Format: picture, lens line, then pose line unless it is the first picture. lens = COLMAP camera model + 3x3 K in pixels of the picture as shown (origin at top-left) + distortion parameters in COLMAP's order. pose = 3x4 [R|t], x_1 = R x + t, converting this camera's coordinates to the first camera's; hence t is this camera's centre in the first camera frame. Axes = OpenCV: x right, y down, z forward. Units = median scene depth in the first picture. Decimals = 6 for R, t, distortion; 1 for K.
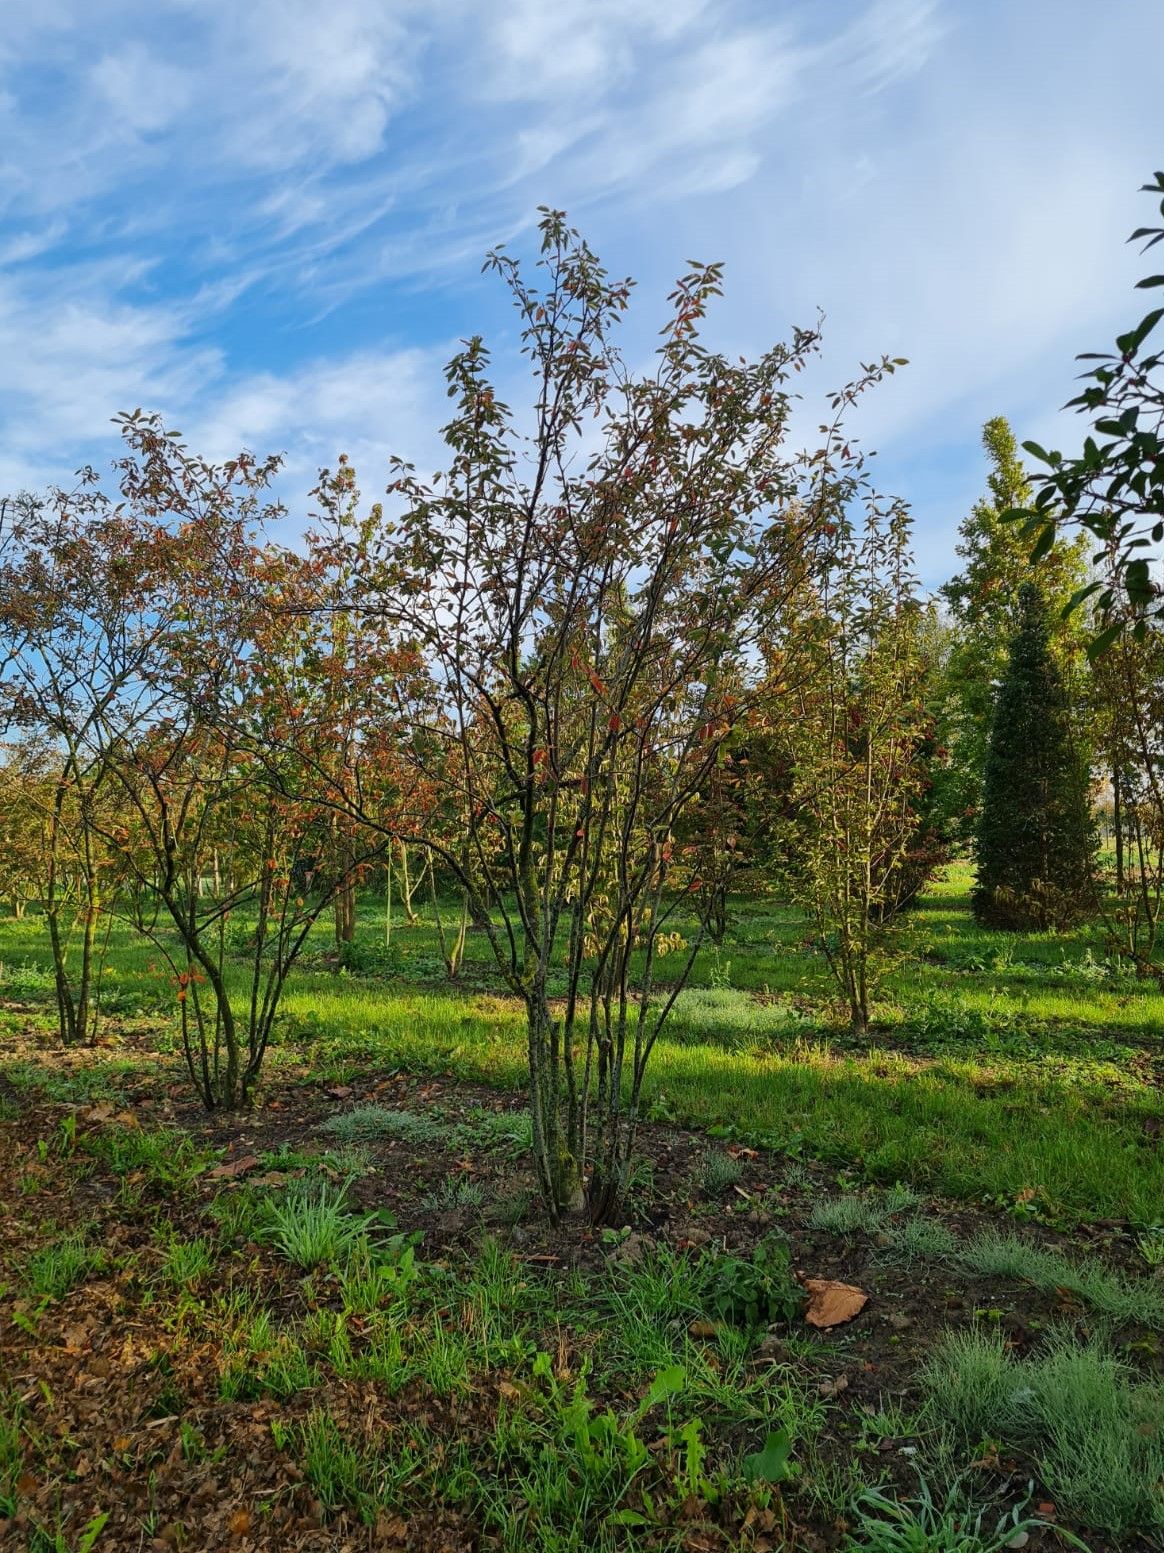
lens RADIAL K [[1199.4, 0, 618.2], [0, 1199.4, 704.3], [0, 0, 1]] dist [0.043703, 0.001794]
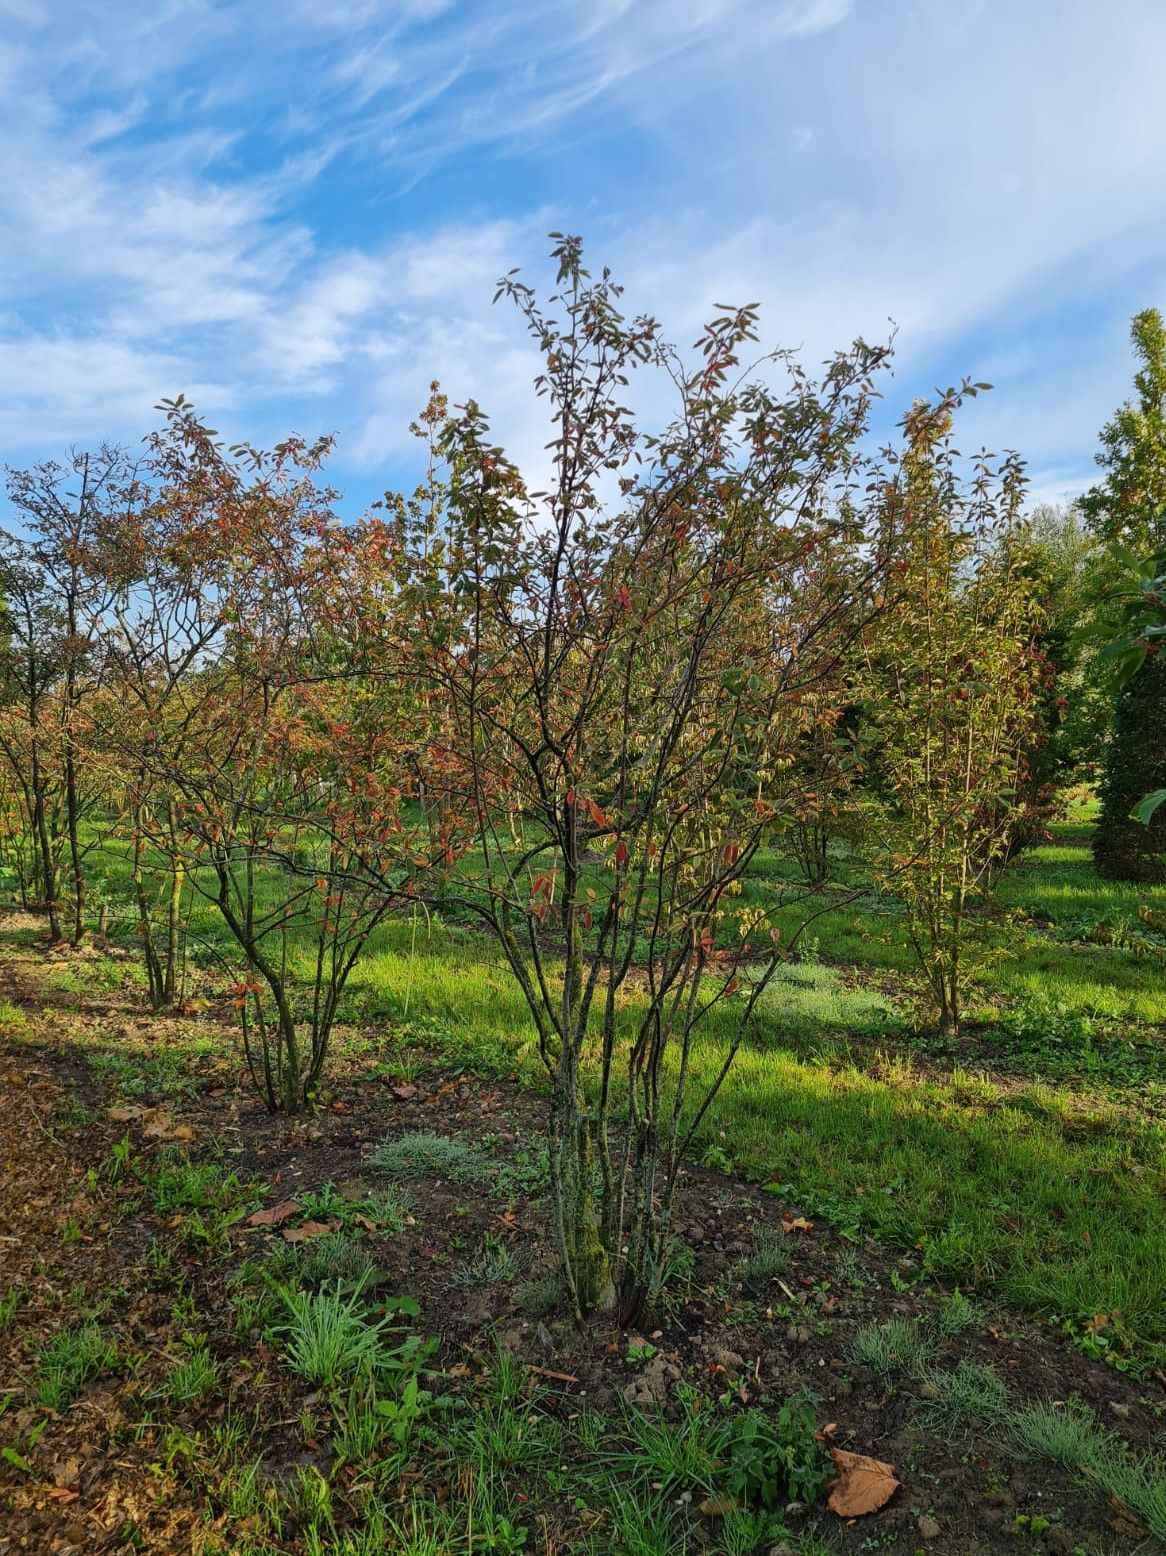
lens RADIAL K [[1201.7, 0, 631.0], [0, 1201.7, 699.0], [0, 0, 1]] dist [0.043703, 0.001794]
pose [[0.995250, 0.011023, -0.096723, 0.060565], [-0.001168, 0.994849, 0.101357, -0.129102], [0.097342, -0.100763, 0.990137, 0.089248]]
